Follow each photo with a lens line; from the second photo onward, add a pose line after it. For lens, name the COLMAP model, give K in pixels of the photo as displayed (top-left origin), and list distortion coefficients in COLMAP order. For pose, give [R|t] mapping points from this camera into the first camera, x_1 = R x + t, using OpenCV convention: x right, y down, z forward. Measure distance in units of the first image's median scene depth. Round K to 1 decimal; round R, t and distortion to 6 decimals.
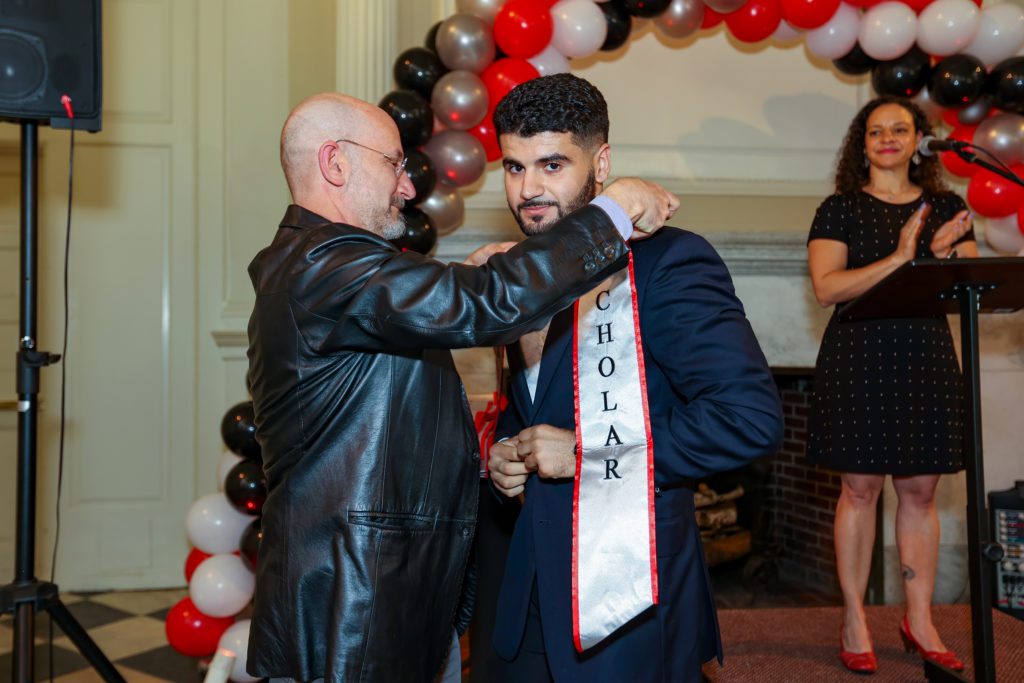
lens RADIAL K [[1020.3, 0, 488.3], [0, 1020.3, 318.3], [0, 0, 1]] dist [-0.000609, 0.116359]
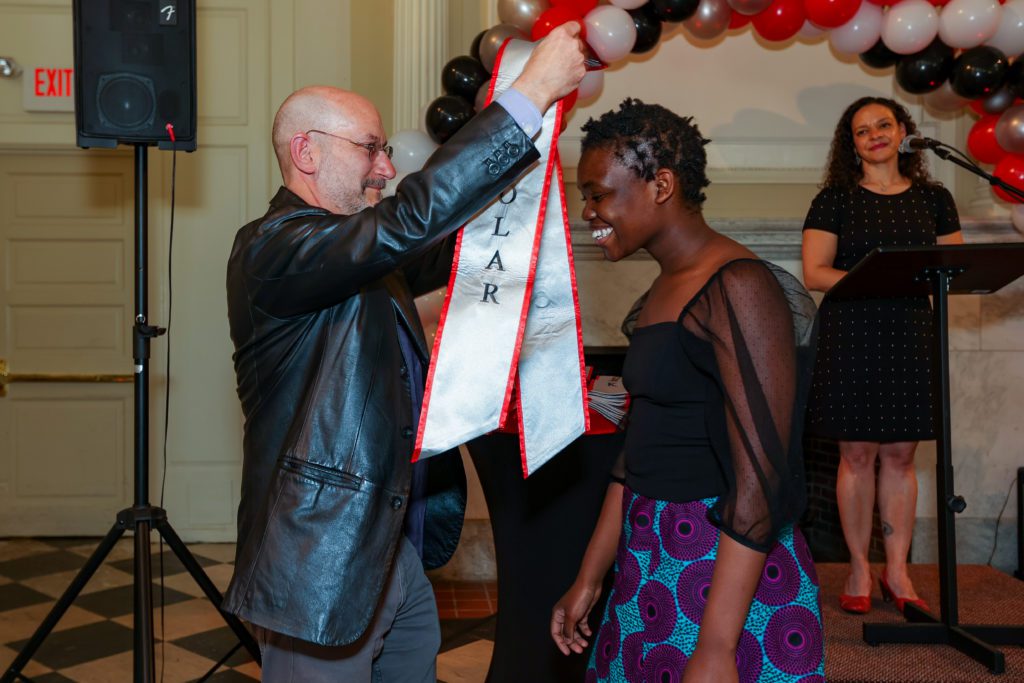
lens RADIAL K [[1035.8, 0, 445.8], [0, 1035.8, 327.5], [0, 0, 1]] dist [-0.010060, 0.115785]
pose [[0.993857, 0.000687, -0.110673, 0.036233], [0.001894, 0.999729, 0.023212, 0.002957], [0.110659, -0.023279, 0.993586, -0.124969]]
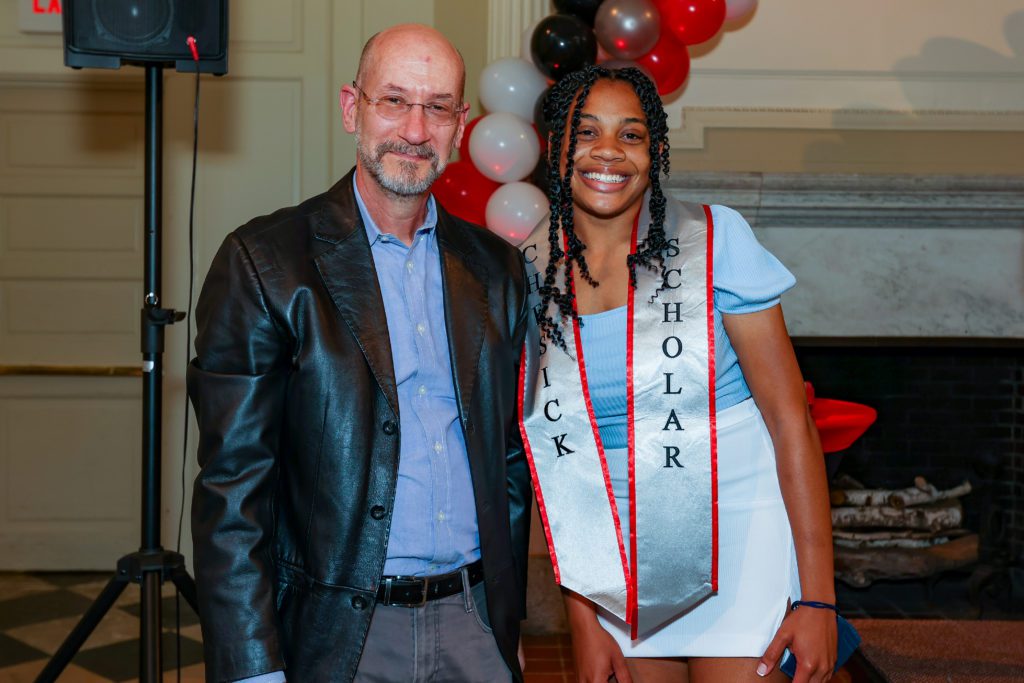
lens RADIAL K [[1241.5, 0, 546.9], [0, 1241.5, 306.8], [0, 0, 1]] dist [0.008257, 0.087462]
pose [[0.994065, 0.008417, -0.108459, 0.019865], [-0.005955, 0.999718, 0.023007, 0.001159], [0.108622, -0.022225, 0.993835, -0.054192]]
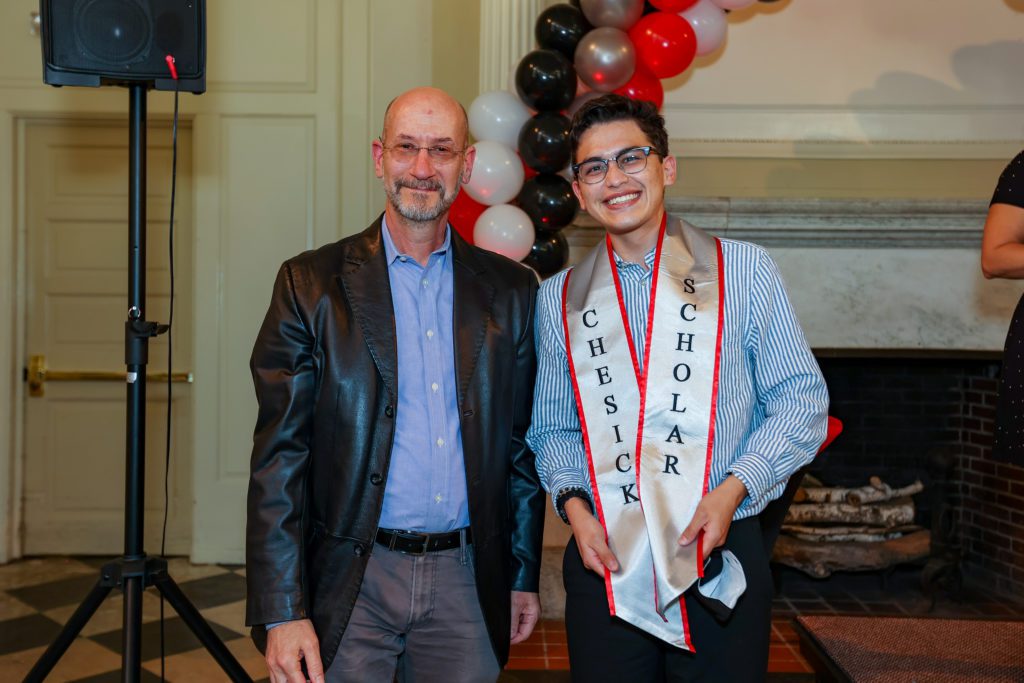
lens RADIAL K [[1049.3, 0, 511.2], [0, 1049.3, 316.4], [0, 0, 1]] dist [-0.000708, 0.136266]
pose [[0.990021, 0.009205, -0.140616, 0.023932], [-0.006505, 0.999786, 0.019647, 0.002987], [0.140767, -0.018536, 0.989869, 0.032693]]
